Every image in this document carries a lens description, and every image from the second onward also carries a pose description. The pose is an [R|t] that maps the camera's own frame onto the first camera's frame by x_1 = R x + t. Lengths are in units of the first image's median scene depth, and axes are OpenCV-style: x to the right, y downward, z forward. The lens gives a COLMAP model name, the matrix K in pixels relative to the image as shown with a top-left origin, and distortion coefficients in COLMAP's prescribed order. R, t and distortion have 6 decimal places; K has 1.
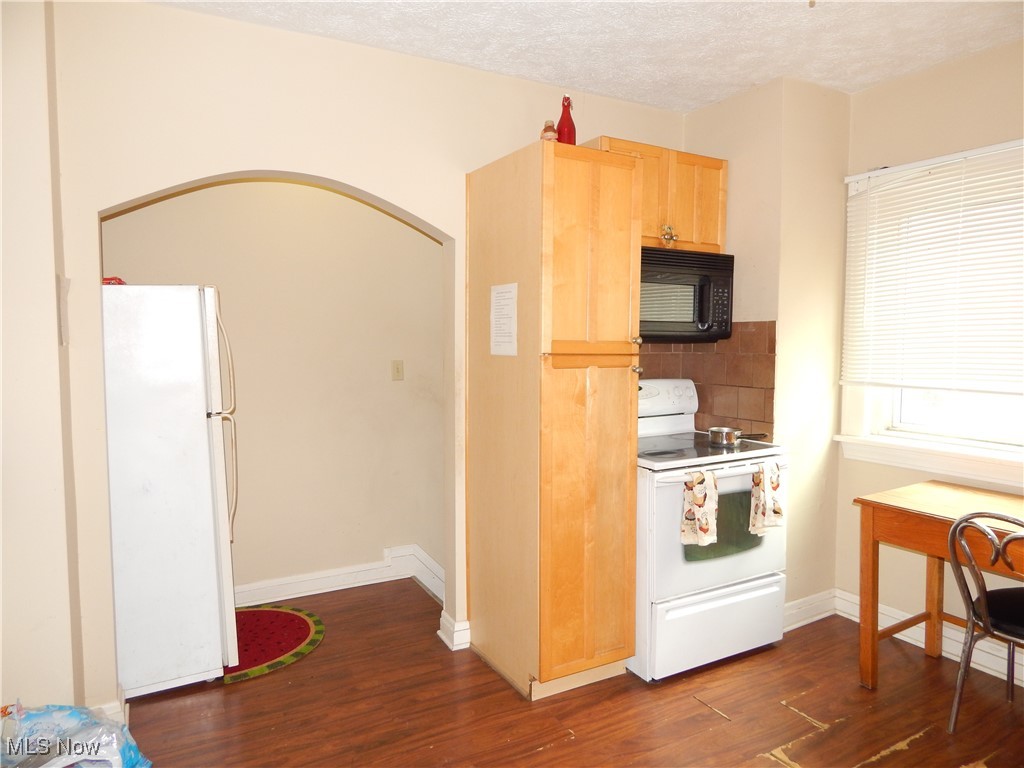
lens RADIAL K [[671.5, 0, 510.5], [0, 671.5, 382.1], [0, 0, 1]] dist [0.012280, -0.011319]
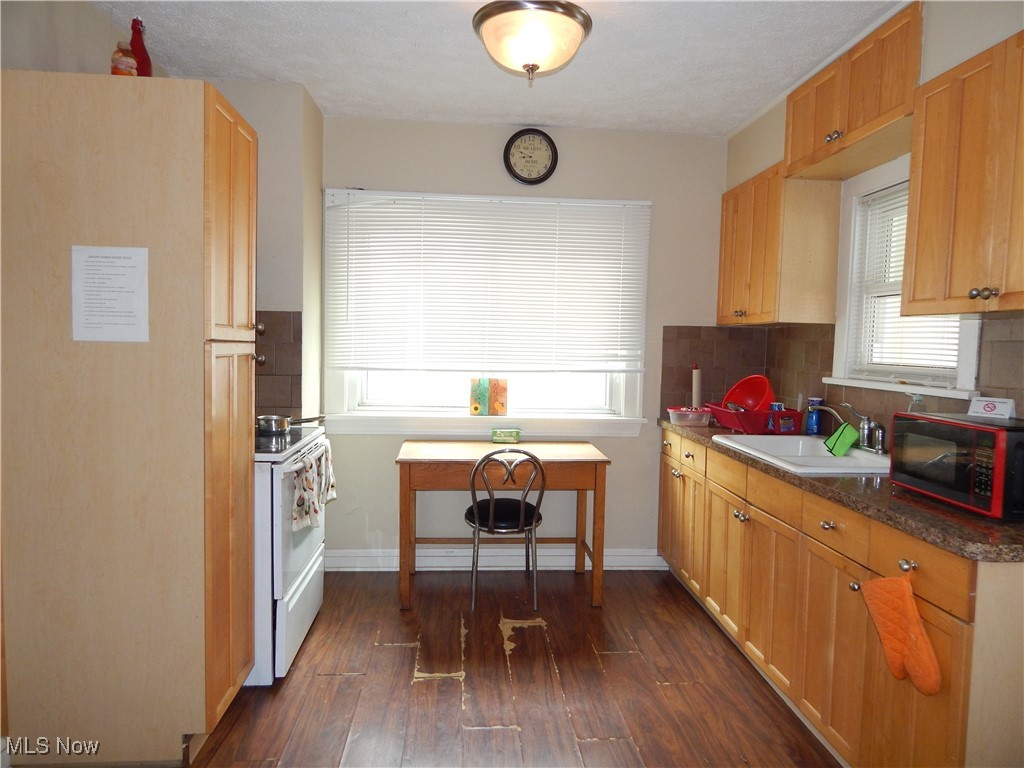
lens RADIAL K [[671.5, 0, 514.8], [0, 671.5, 383.4], [0, 0, 1]] dist [0.012280, -0.011319]
pose [[0.423555, -0.049118, 0.904538, -0.499450], [0.037952, 0.998614, 0.036455, -0.003825], [-0.905075, 0.018889, 0.424832, 0.276744]]
